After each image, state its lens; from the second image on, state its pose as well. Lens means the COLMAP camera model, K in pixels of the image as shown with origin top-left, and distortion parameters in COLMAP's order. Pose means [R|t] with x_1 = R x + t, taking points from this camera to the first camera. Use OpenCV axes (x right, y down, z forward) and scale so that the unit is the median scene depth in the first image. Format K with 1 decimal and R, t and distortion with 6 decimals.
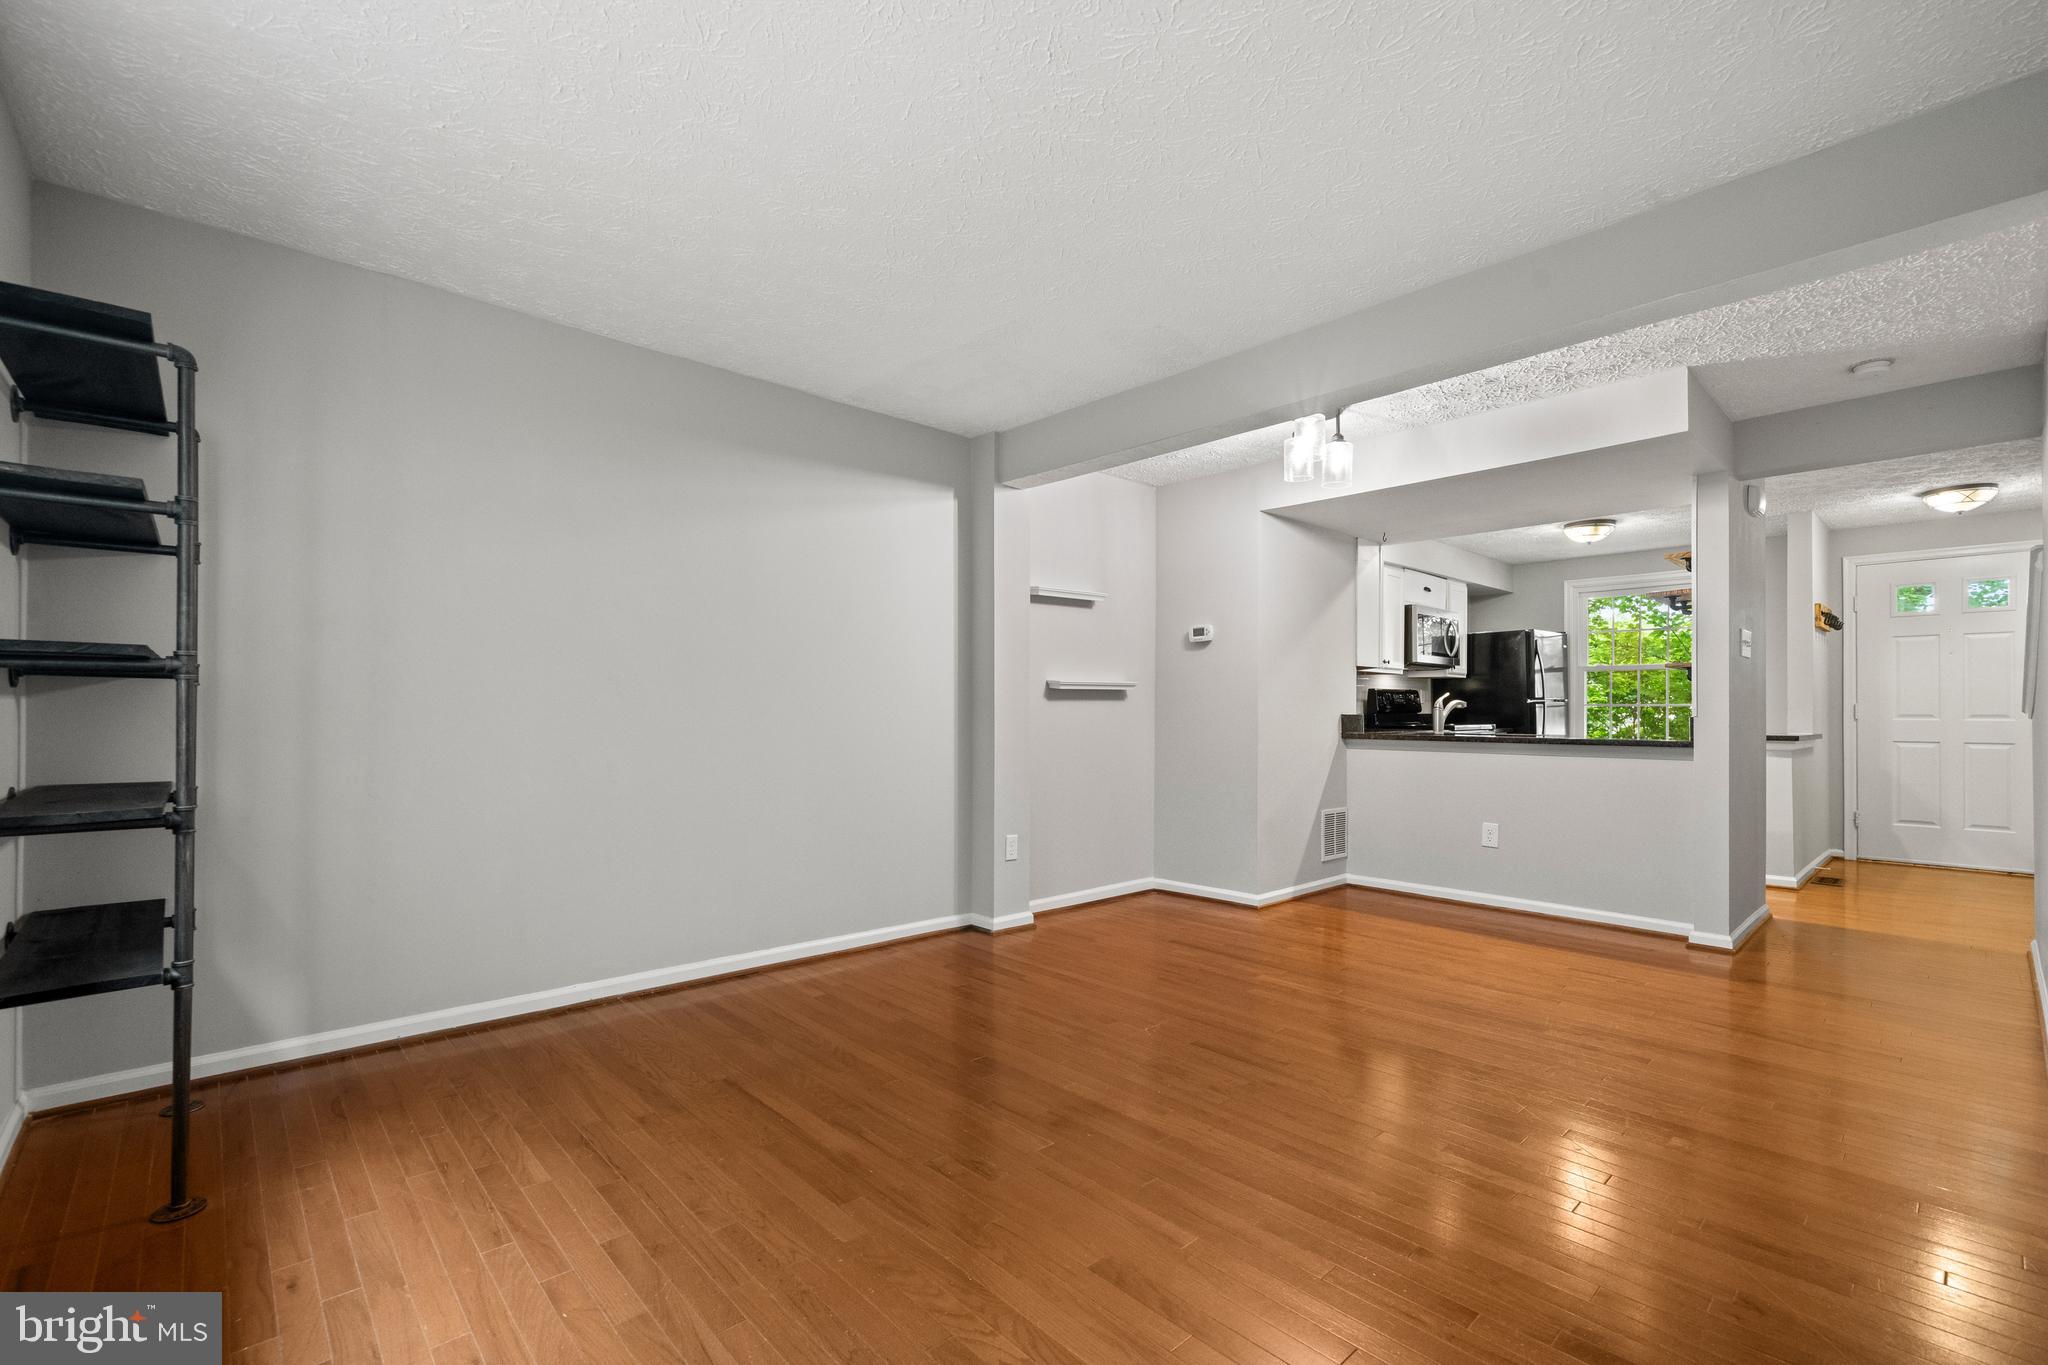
lens RADIAL K [[887.7, 0, 1022.3], [0, 887.7, 703.4], [0, 0, 1]] dist [0.001613, 0.000343]
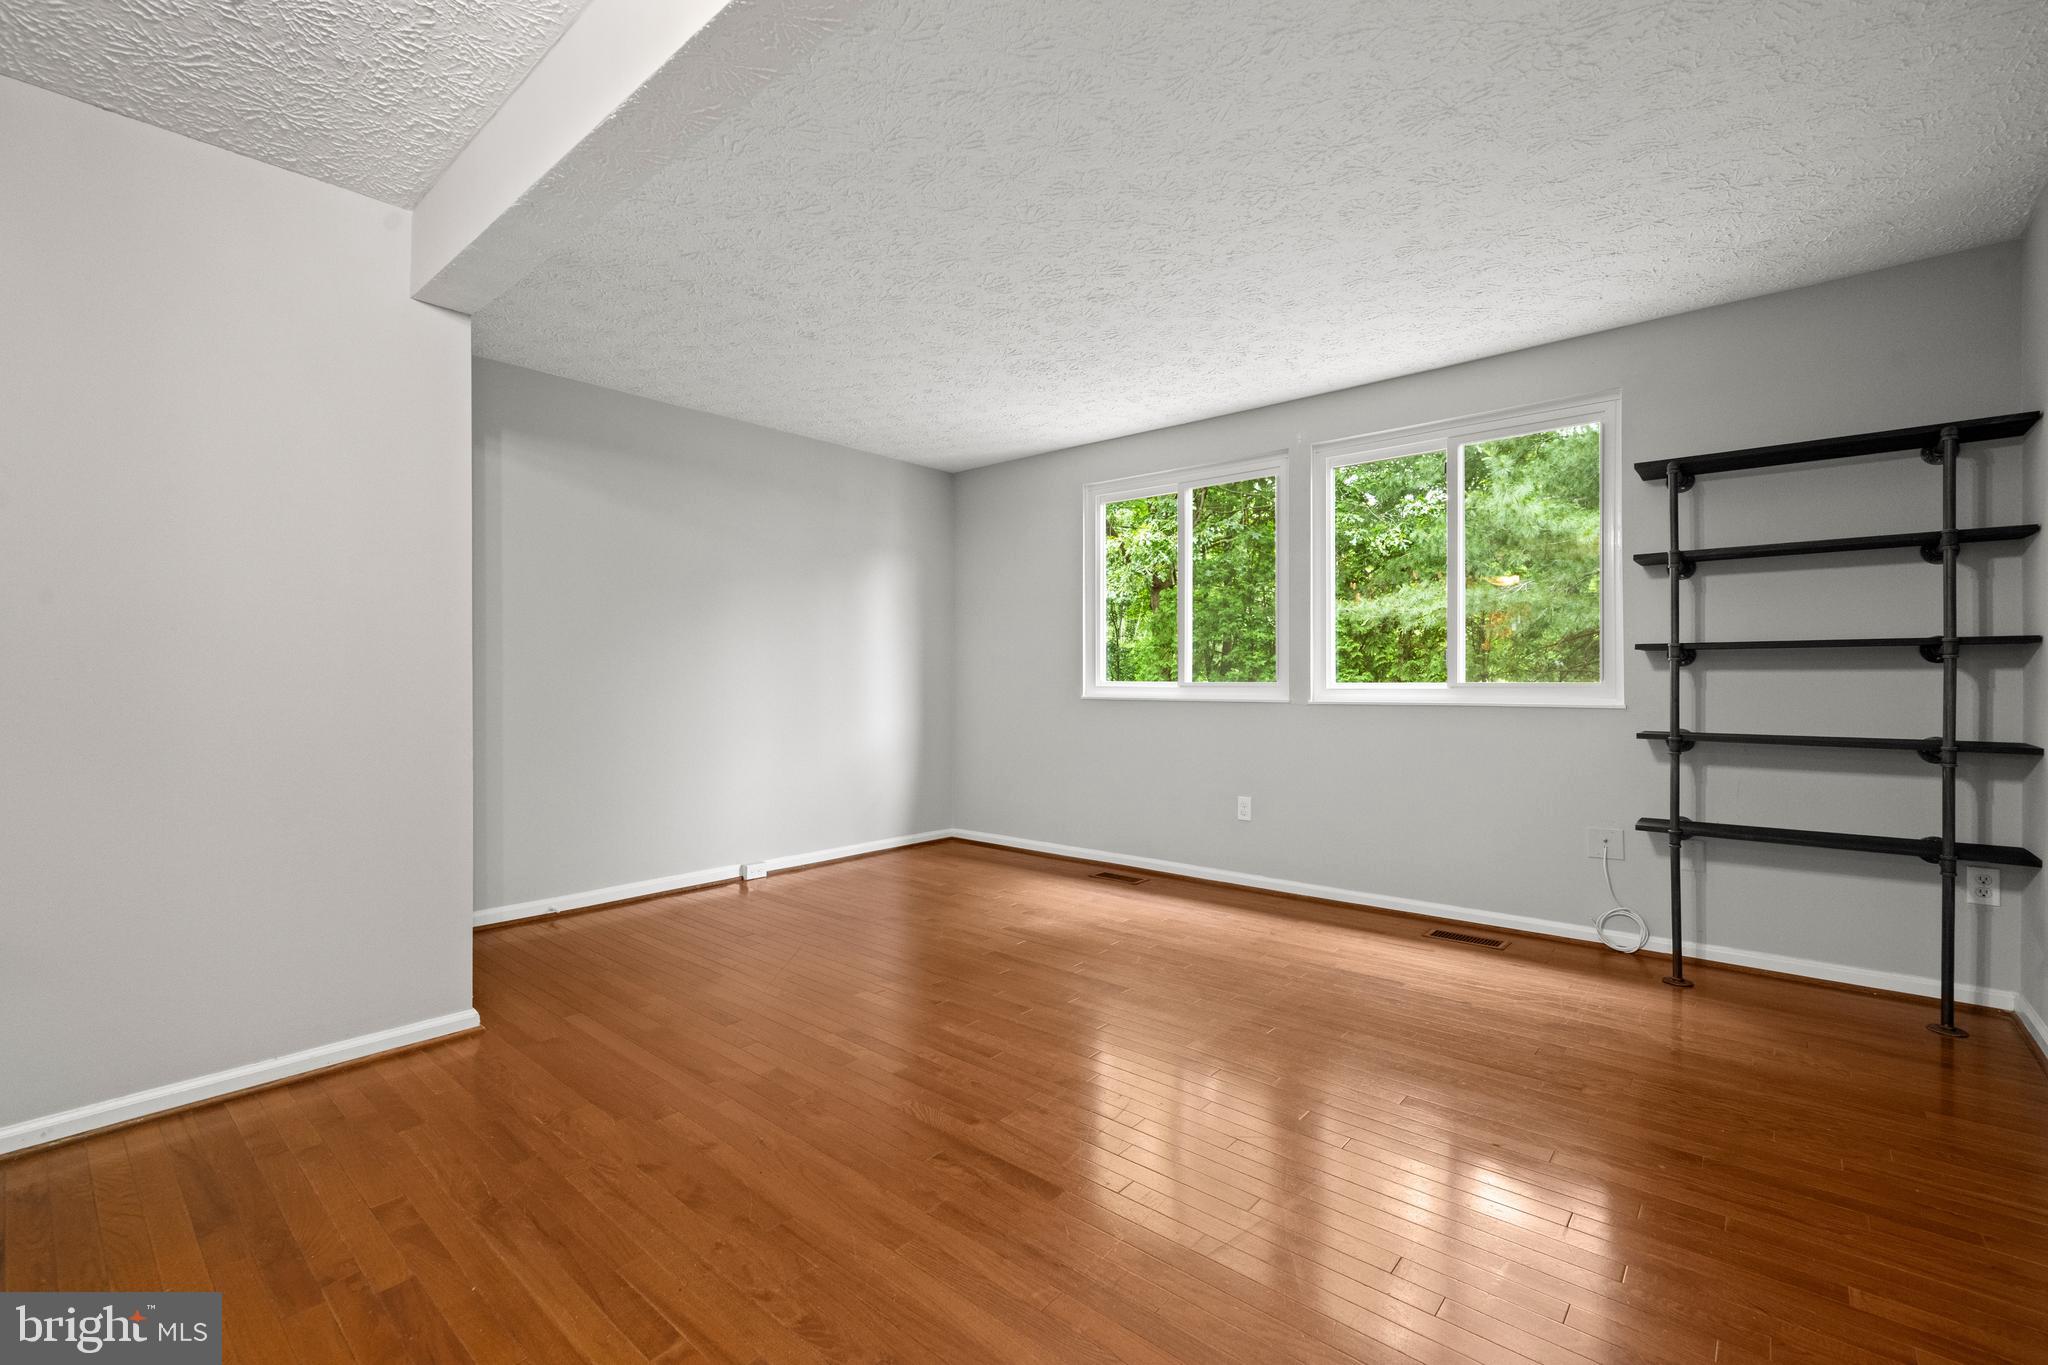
lens RADIAL K [[887.7, 0, 1021.5], [0, 887.7, 677.7], [0, 0, 1]] dist [0.001613, 0.000343]
pose [[-0.993694, -0.002969, -0.112087, 0.138665], [-0.002006, 0.999960, -0.008702, 0.007236], [0.112108, -0.008422, -0.993660, 0.771817]]
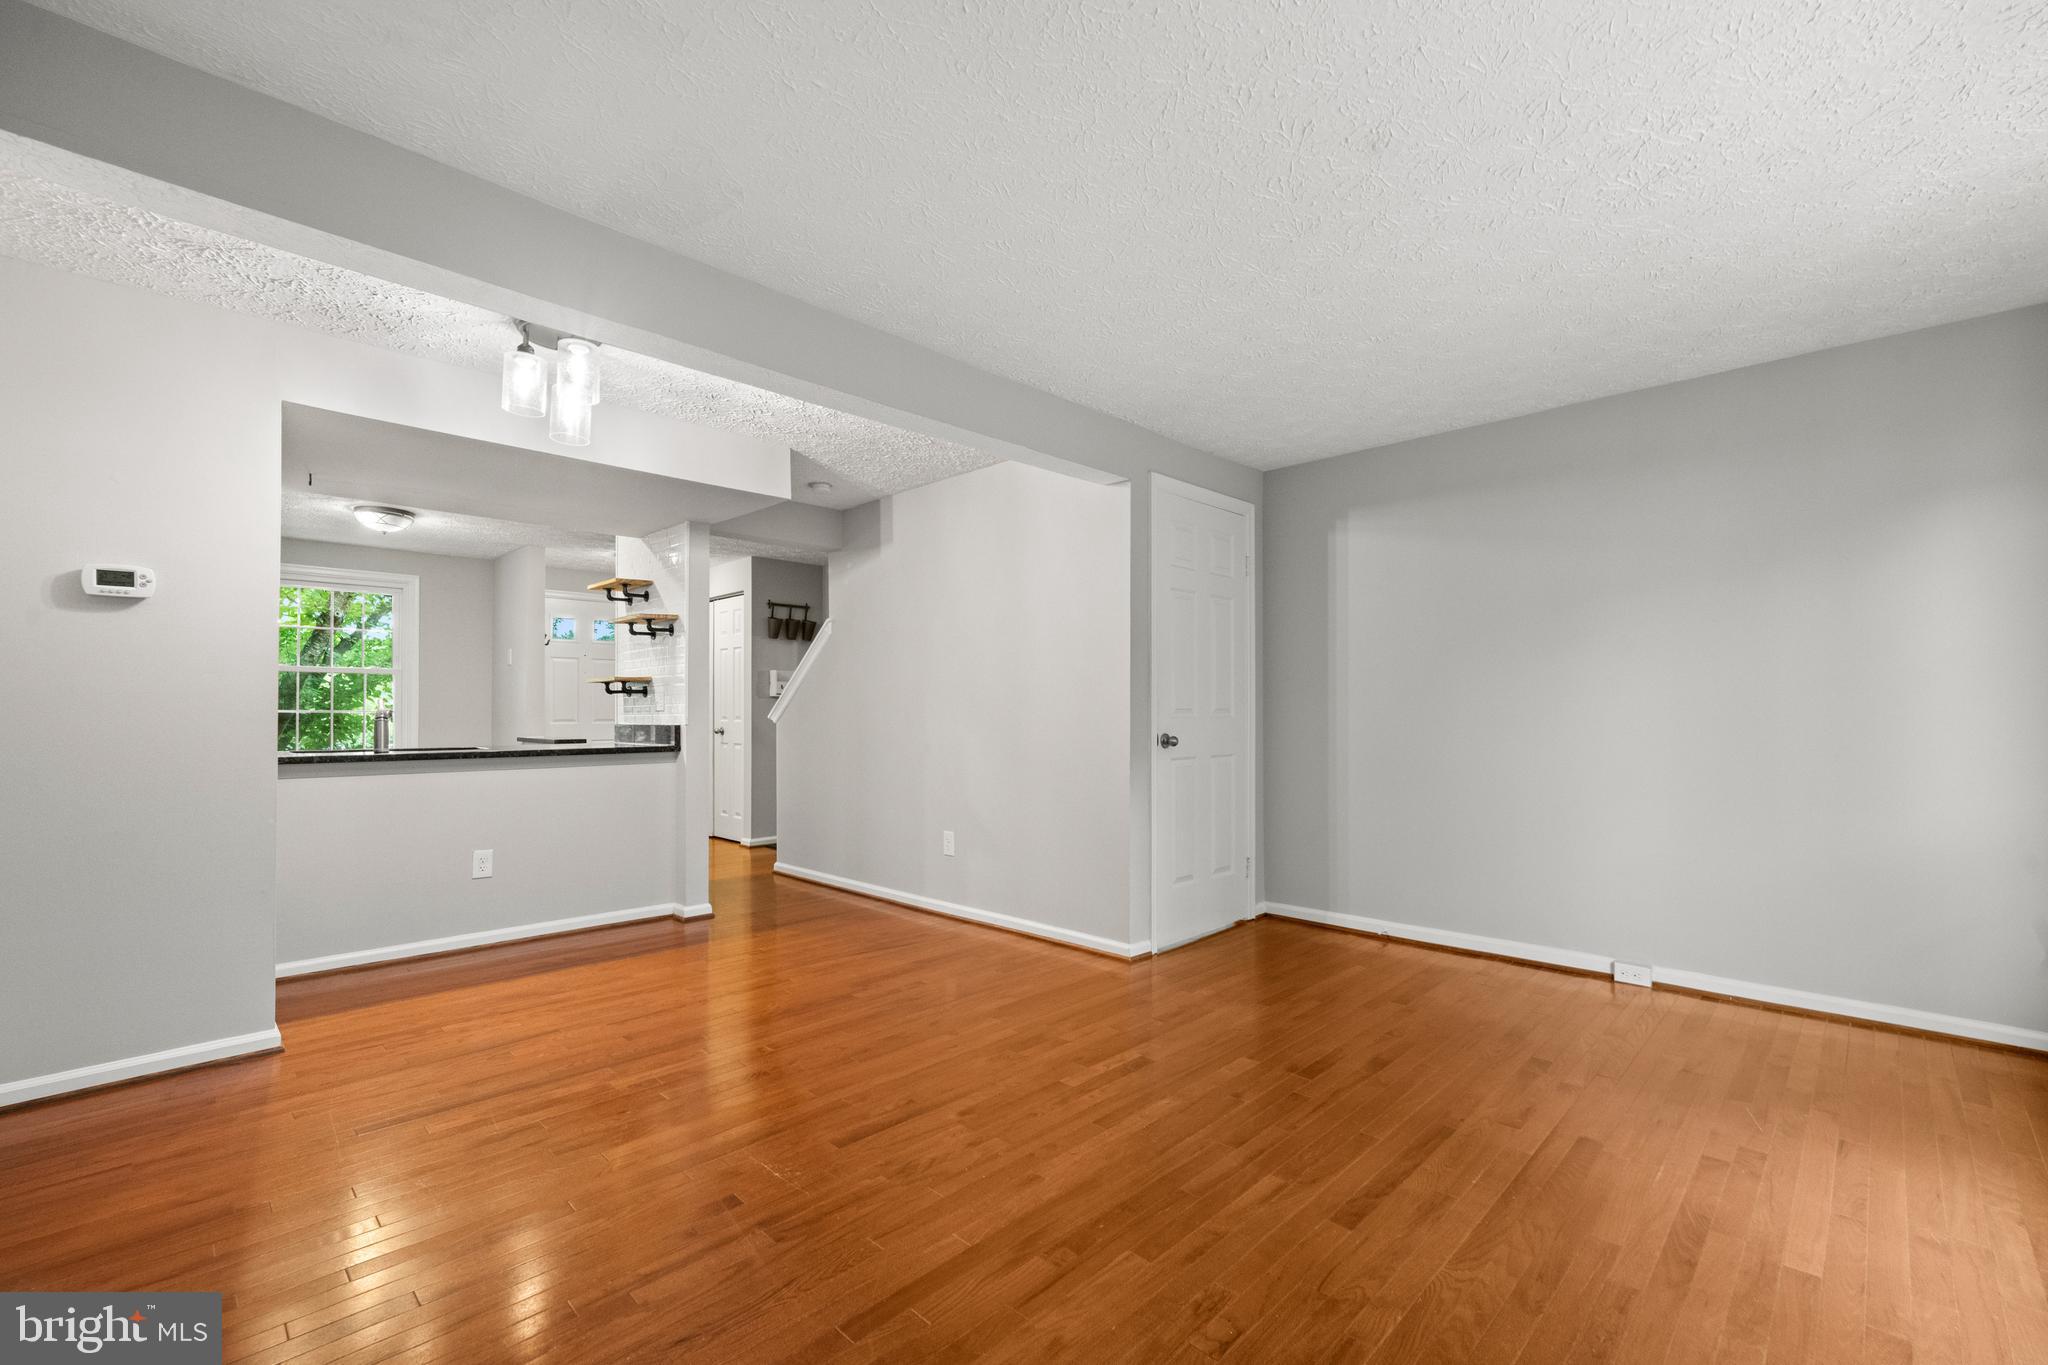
lens RADIAL K [[870.4, 0, 1020.7], [0, 870.4, 715.5], [0, 0, 1]] dist [-0.001482, 0.000228]
pose [[-0.045440, -0.006396, 0.998947, -0.279149], [-0.006206, 0.999962, 0.006121, -0.004866], [-0.998948, -0.005921, -0.045478, 0.411704]]
